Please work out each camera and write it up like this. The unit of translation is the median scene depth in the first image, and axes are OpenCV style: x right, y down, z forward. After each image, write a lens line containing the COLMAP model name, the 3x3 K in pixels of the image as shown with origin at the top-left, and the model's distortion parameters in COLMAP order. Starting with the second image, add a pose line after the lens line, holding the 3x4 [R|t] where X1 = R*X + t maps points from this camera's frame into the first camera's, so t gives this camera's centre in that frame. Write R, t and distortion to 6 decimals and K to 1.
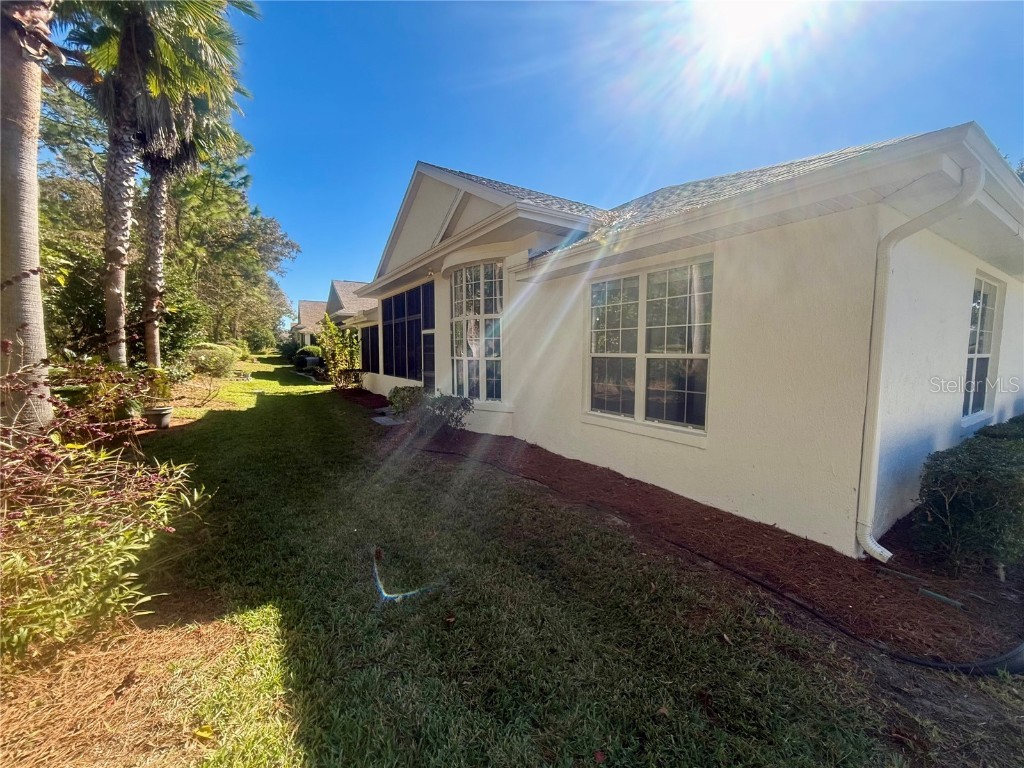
lens RADIAL K [[411.0, 0, 512.1], [0, 411.0, 388.0], [0, 0, 1]] dist [0.001026, -0.000013]
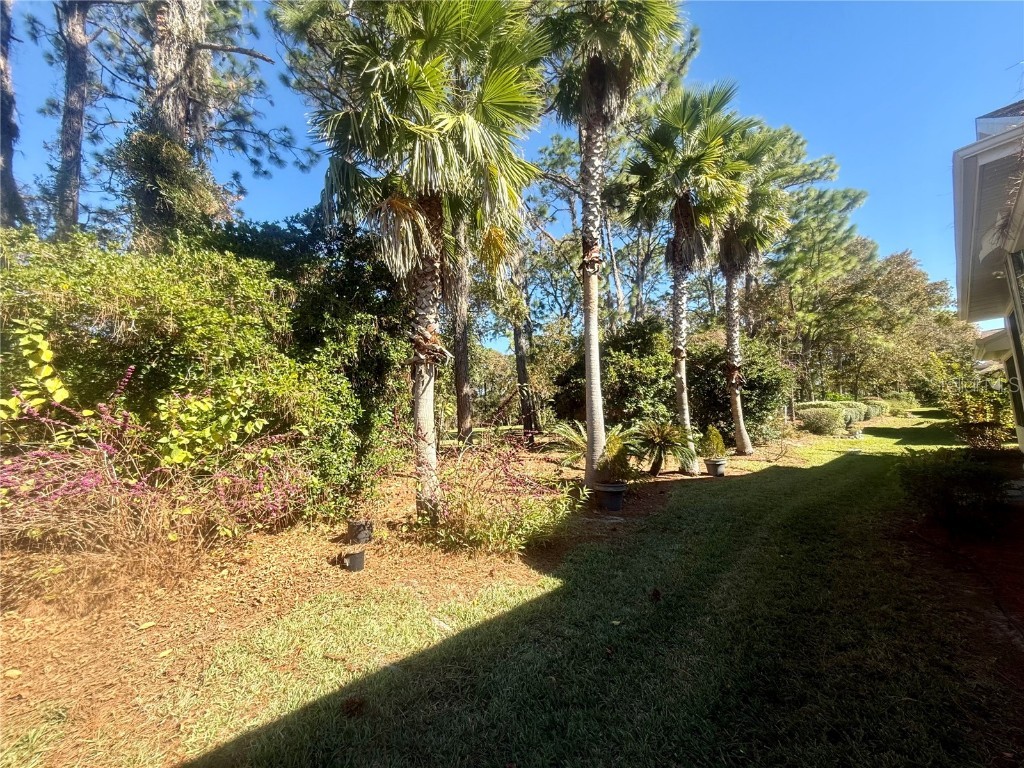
lens RADIAL K [[411.0, 0, 512.1], [0, 411.0, 388.0], [0, 0, 1]] dist [0.001026, -0.000013]
pose [[0.168666, -0.116826, -0.978725, 0.245040], [-0.020505, 0.992320, -0.121983, -0.002938], [0.985460, 0.040643, 0.164975, 0.124219]]
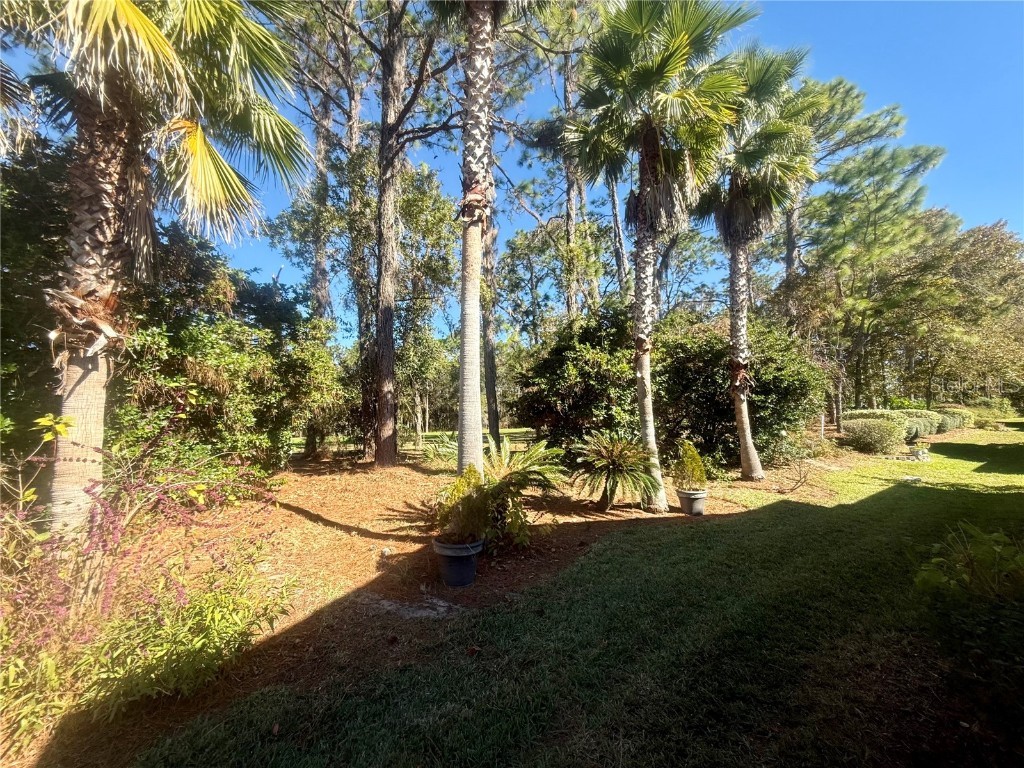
lens RADIAL K [[409.9, 0, 512.3], [0, 409.9, 386.1], [0, 0, 1]] dist [0.000574, 0.000515]
pose [[0.062354, -0.118186, -0.991032, 0.046257], [-0.045523, 0.991594, -0.121117, -0.044259], [0.997015, 0.052667, 0.056450, 0.421208]]
